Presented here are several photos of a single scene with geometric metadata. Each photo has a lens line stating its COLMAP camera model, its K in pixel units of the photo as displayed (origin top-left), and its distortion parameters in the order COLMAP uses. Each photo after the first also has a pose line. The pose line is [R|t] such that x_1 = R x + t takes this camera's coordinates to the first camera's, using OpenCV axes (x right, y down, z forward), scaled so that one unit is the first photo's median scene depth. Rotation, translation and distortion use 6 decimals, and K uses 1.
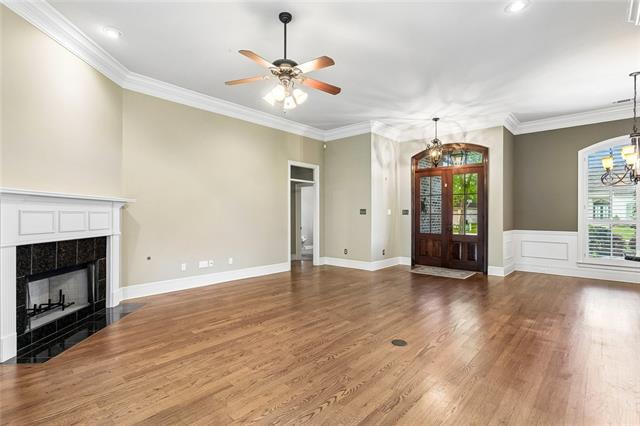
lens RADIAL K [[304.7, 0, 319.0], [0, 304.7, 215.7], [0, 0, 1]] dist [0.002987, 0.000176]
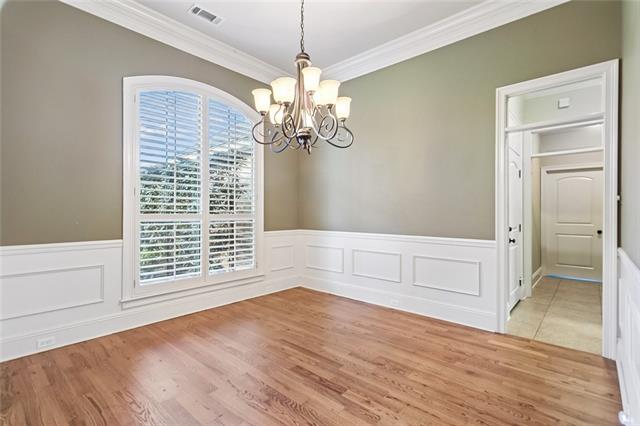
lens RADIAL K [[306.9, 0, 319.1], [0, 306.9, 209.3], [0, 0, 1]] dist [0.013907, 0.000144]
pose [[-0.015404, 0.004398, 0.999872, 0.332364], [0.001719, 0.999989, -0.004372, 0.006083], [-0.999880, 0.001652, -0.015411, 0.672849]]
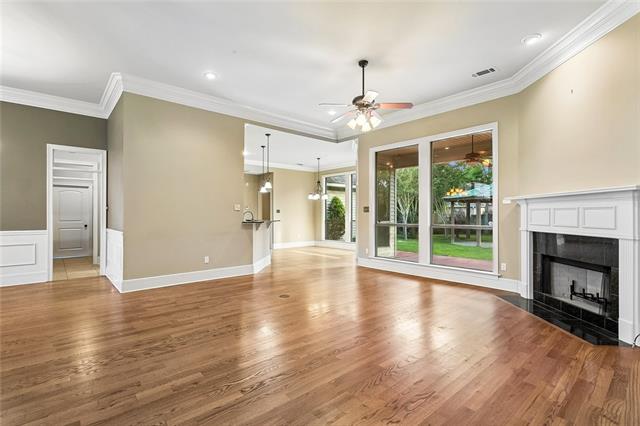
lens RADIAL K [[304.7, 0, 319.0], [0, 304.7, 215.7], [0, 0, 1]] dist [0.002987, 0.000176]
pose [[-0.994071, -0.004617, 0.108635, -0.032913], [-0.003785, 0.999962, 0.007864, 0.004366], [-0.108667, 0.007406, -0.994051, 1.152483]]
